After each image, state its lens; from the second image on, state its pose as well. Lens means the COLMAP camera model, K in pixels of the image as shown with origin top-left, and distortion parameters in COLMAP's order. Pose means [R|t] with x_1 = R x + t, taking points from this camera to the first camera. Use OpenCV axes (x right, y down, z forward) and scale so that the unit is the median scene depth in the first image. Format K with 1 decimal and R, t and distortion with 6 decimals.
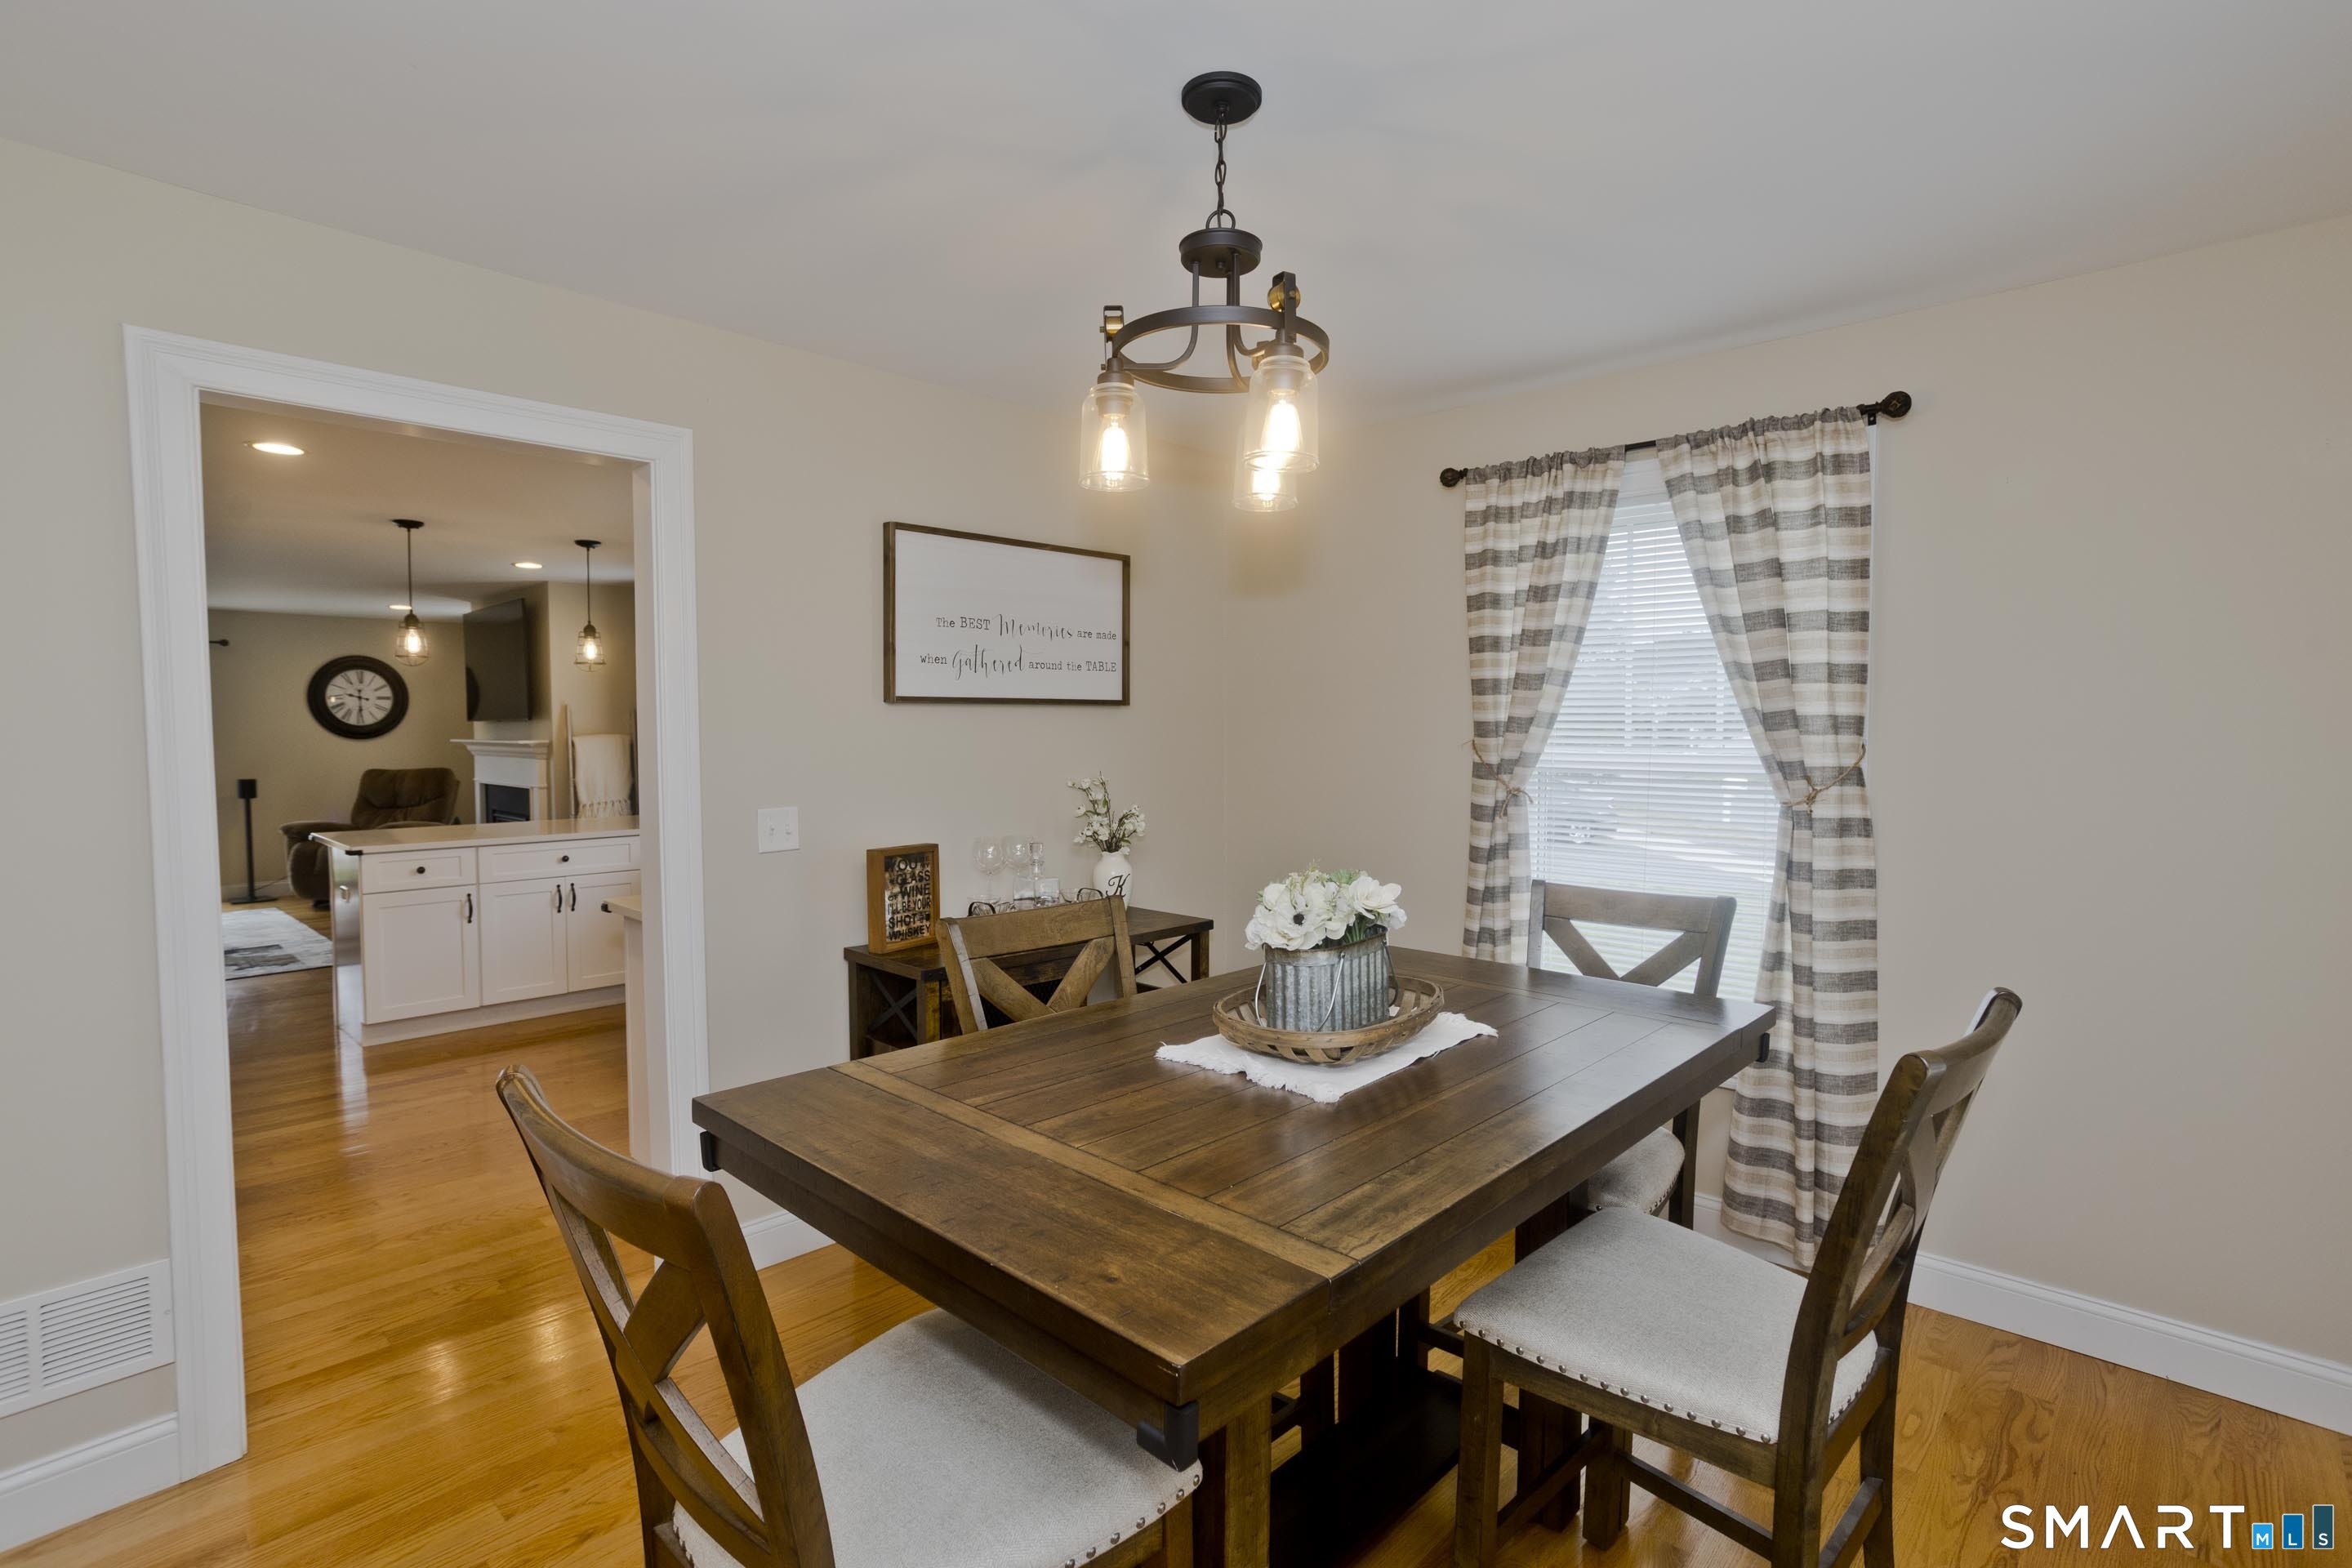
lens RADIAL K [[1138.6, 0, 1201.2], [0, 1138.6, 775.4], [0, 0, 1]] dist [-0.040511, 0.022264]
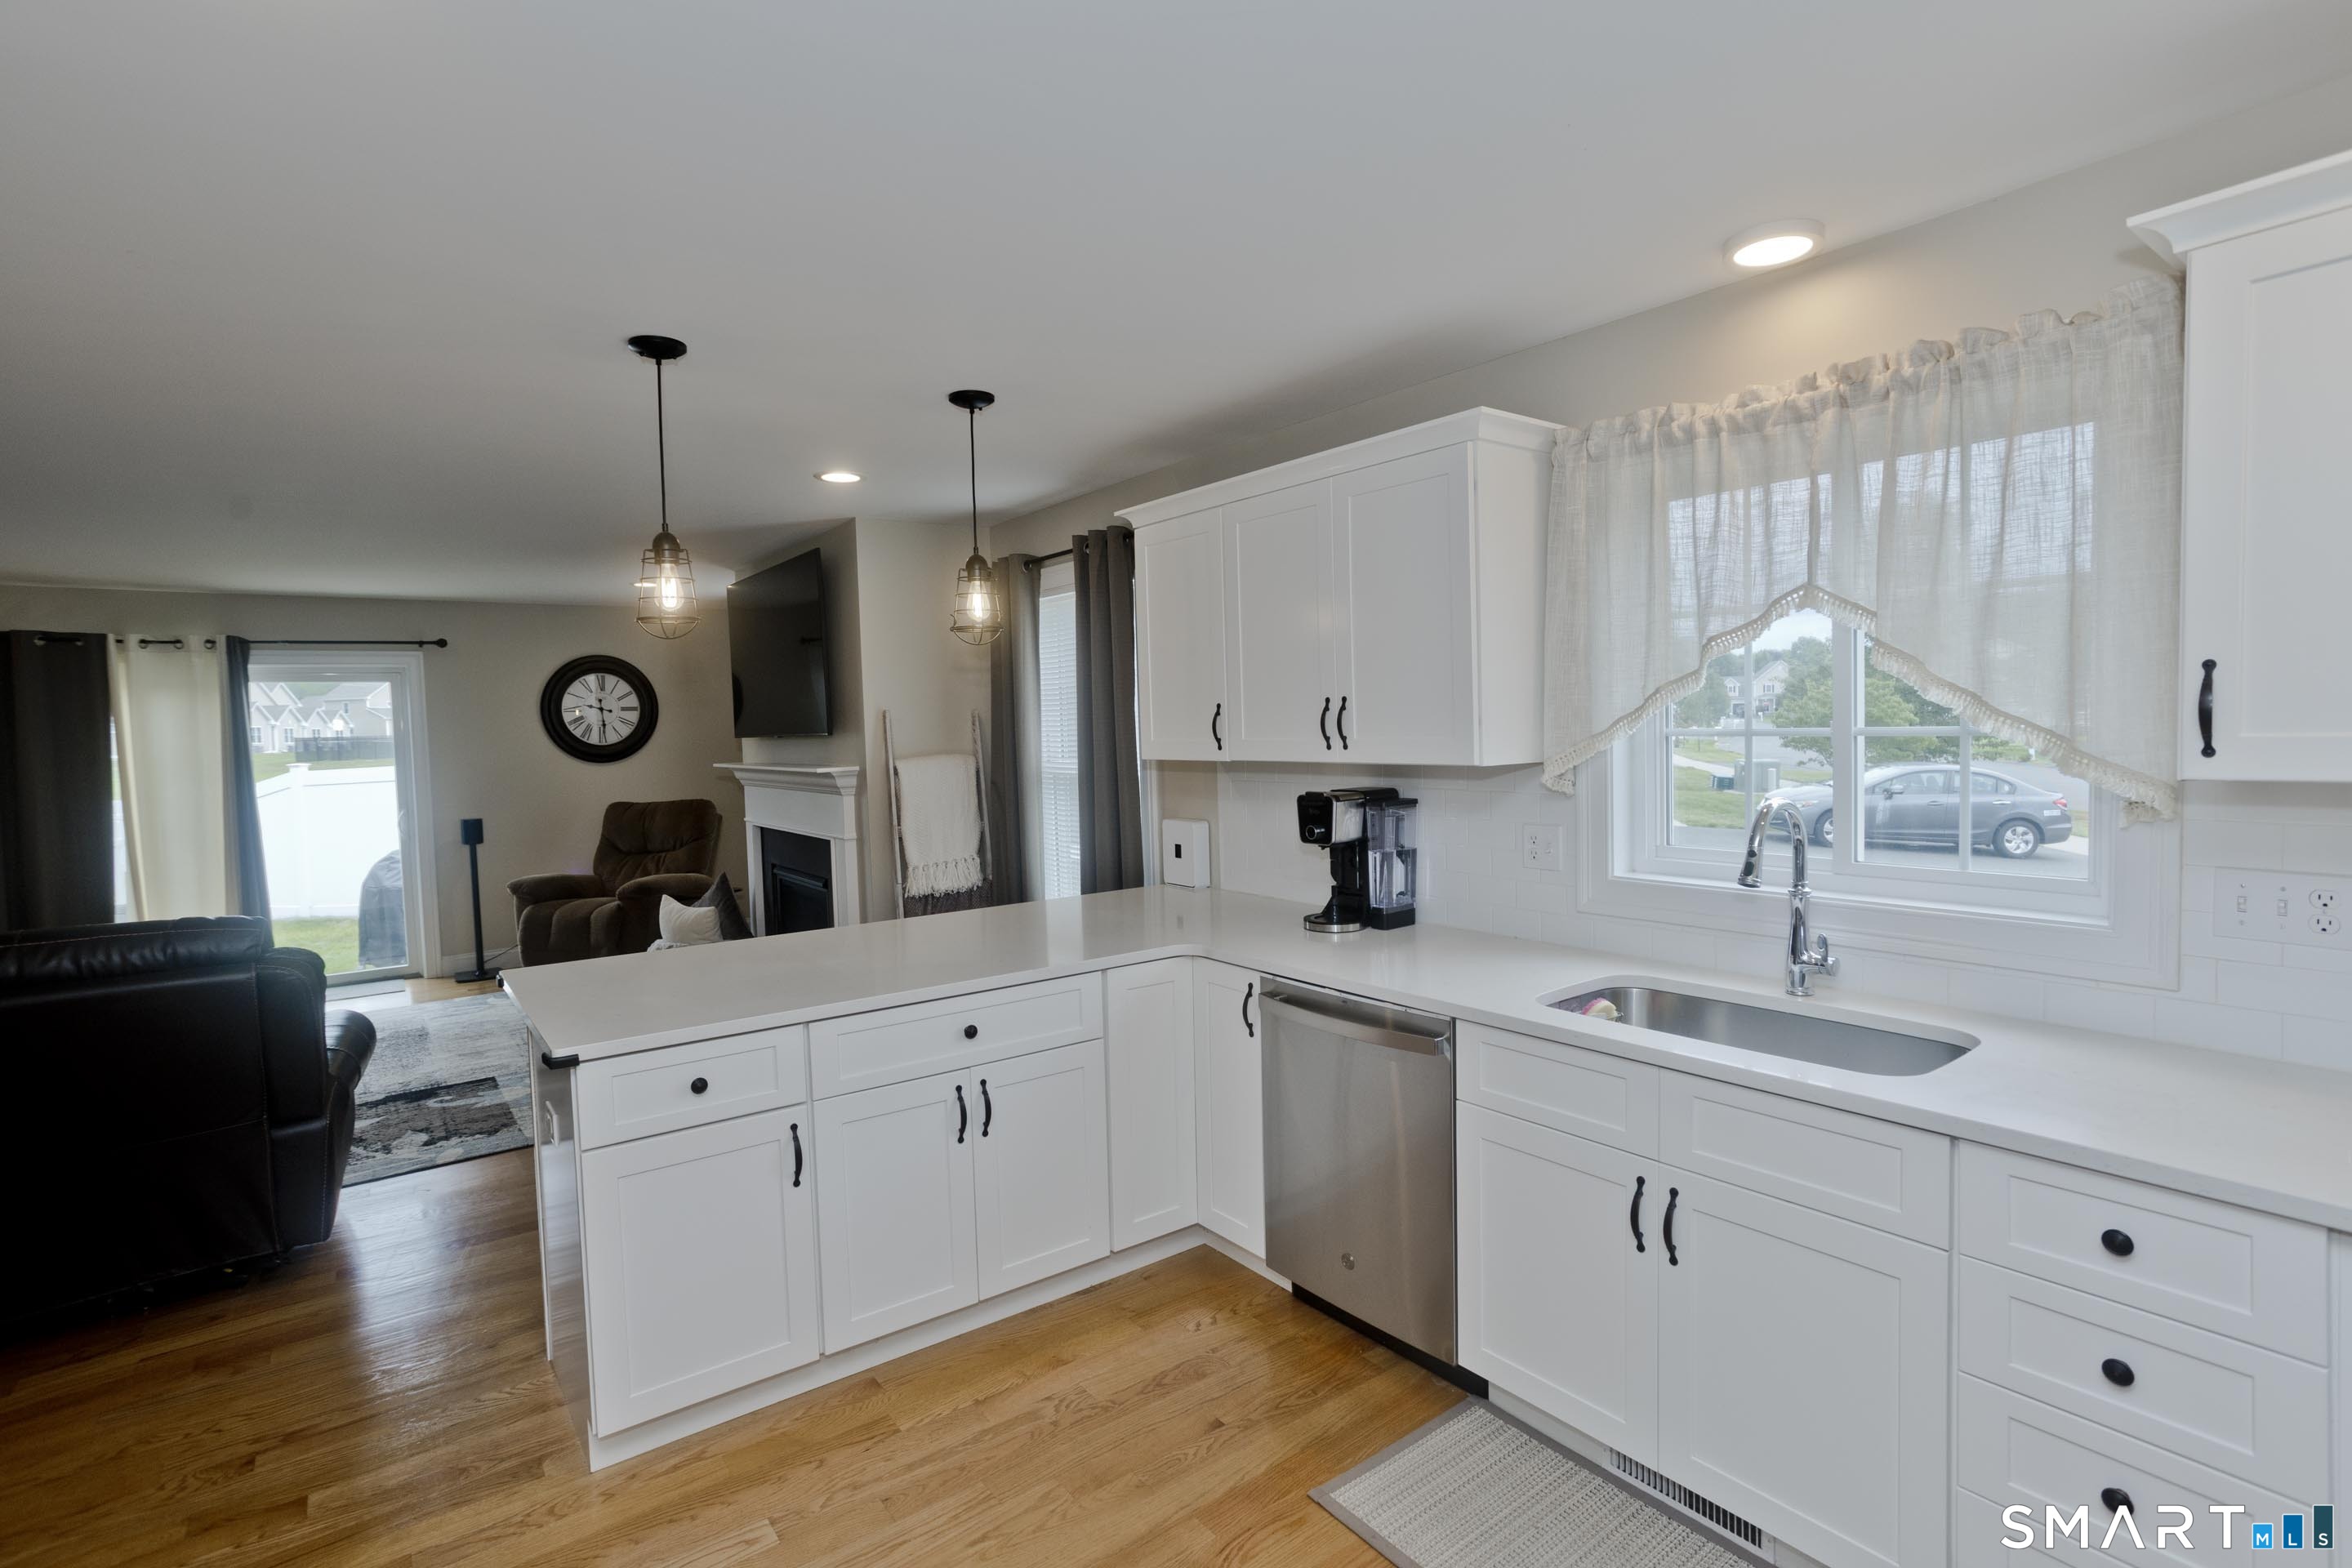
lens RADIAL K [[1138.6, 0, 1190.4], [0, 1138.6, 773.2], [0, 0, 1]] dist [-0.040511, 0.022264]
pose [[0.984789, -0.018702, -0.172746, -0.238670], [0.019646, 0.999800, 0.003759, -0.022063], [0.172641, -0.007095, 0.984959, 0.333701]]
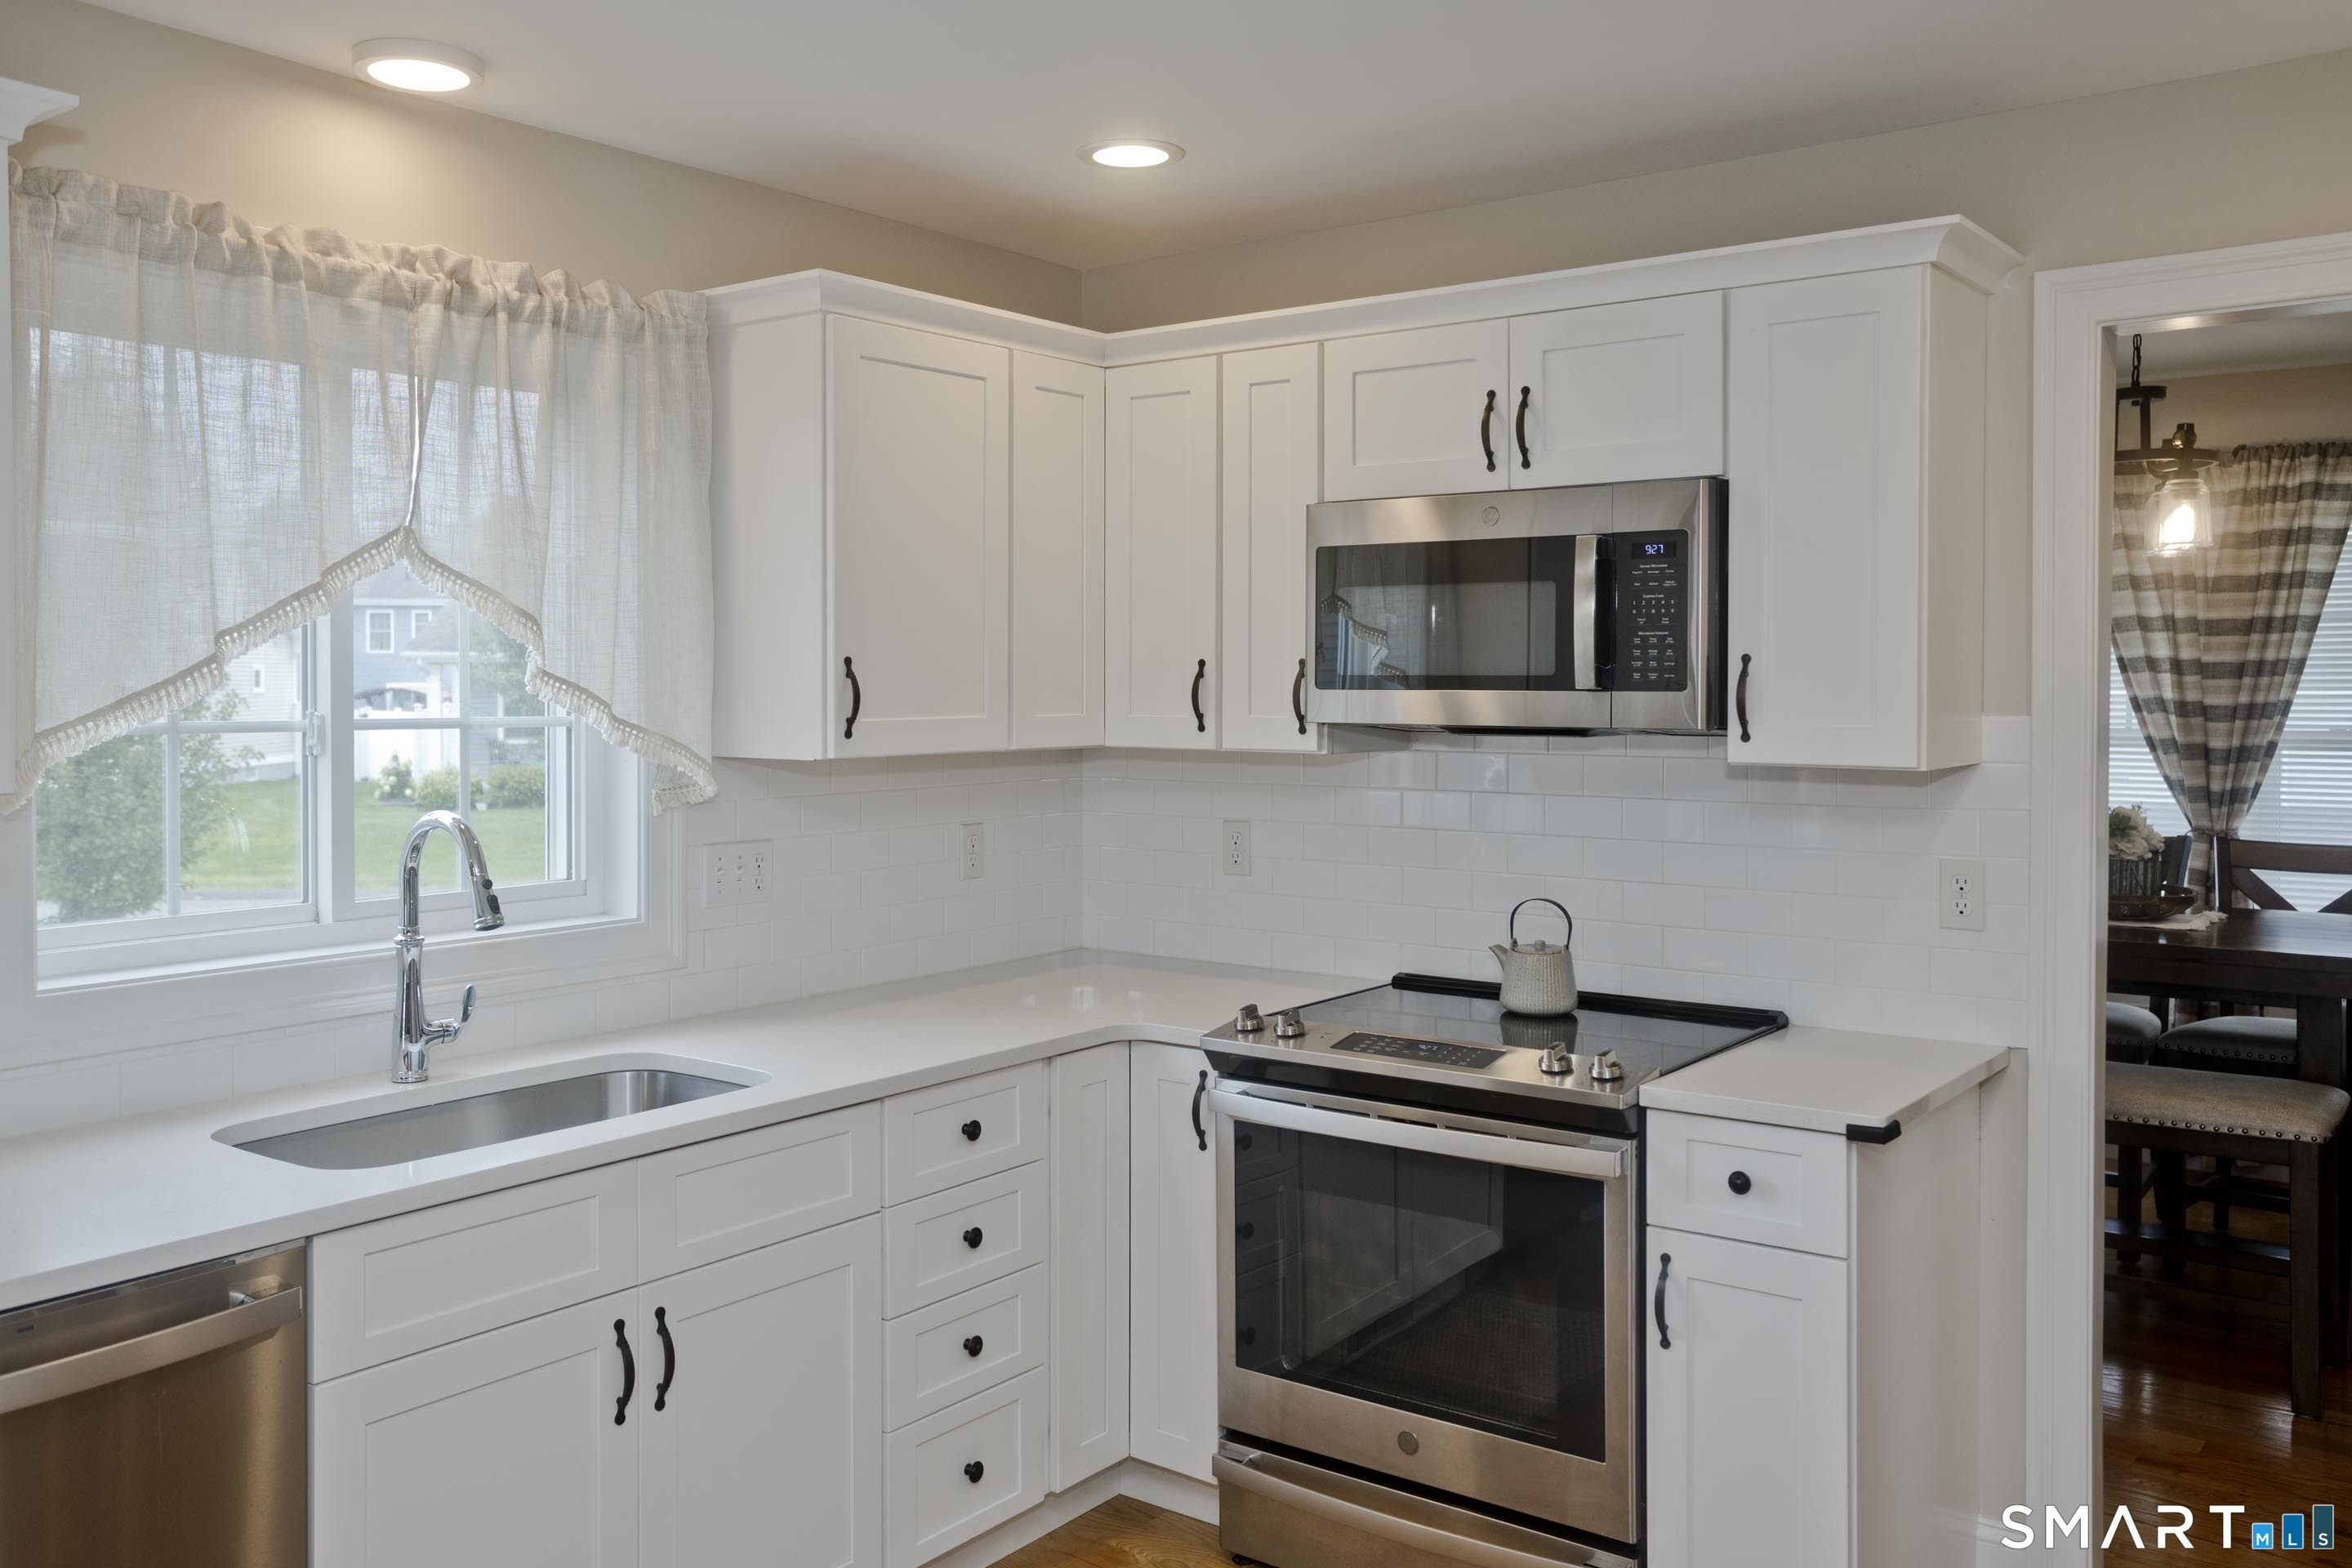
lens RADIAL K [[1922.7, 0, 1132.6], [0, 1922.7, 712.6], [0, 0, 1]] dist [0.024136, 0.006608]
pose [[-0.099884, -0.014264, 0.994897, -0.486160], [0.044021, 0.998855, 0.018740, -0.030361], [-0.994025, 0.045669, -0.099142, 0.524354]]
